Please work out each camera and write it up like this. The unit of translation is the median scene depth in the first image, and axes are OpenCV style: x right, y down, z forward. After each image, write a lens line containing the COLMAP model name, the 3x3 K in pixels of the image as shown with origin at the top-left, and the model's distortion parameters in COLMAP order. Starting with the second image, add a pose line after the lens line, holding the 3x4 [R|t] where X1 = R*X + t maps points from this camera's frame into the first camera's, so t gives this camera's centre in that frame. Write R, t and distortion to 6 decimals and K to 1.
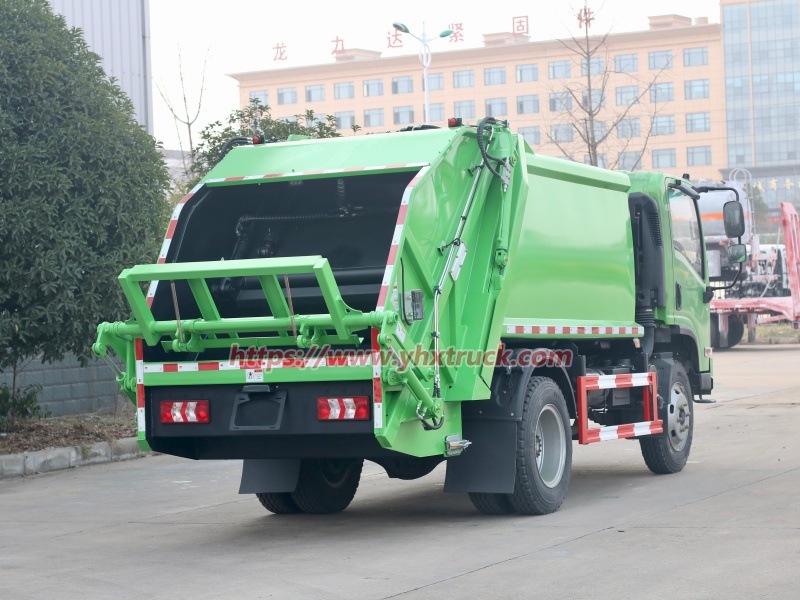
lens RADIAL K [[2187.7, 0, 400.0], [0, 2187.7, 300.0], [0, 0, 1]] dist [-0.001933, 0.087585]
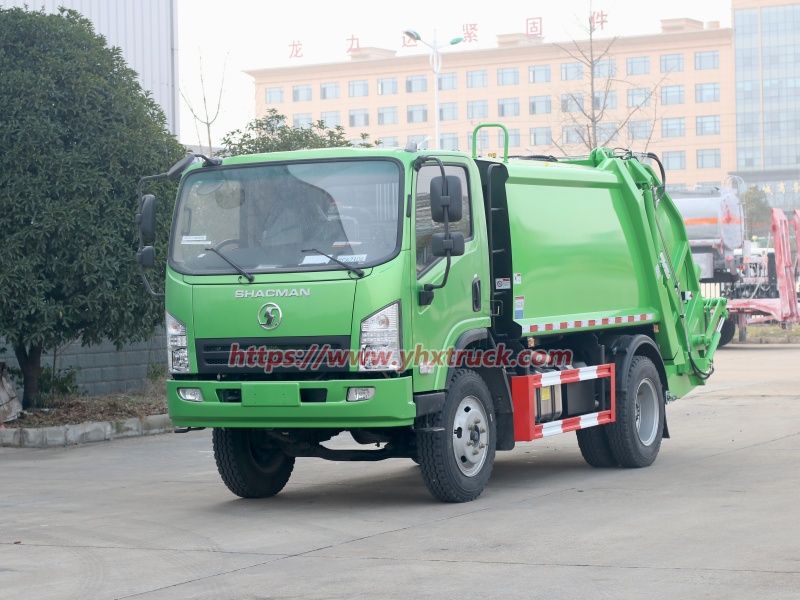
lens RADIAL K [[2187.7, 0, 400.0], [0, 2187.7, 300.0], [0, 0, 1]] dist [-0.001933, 0.087585]
pose [[0.999870, 0.015201, -0.005346, 0.004635], [-0.015192, 0.999883, 0.001561, 0.000875], [0.005369, -0.001480, 0.999984, -0.113136]]
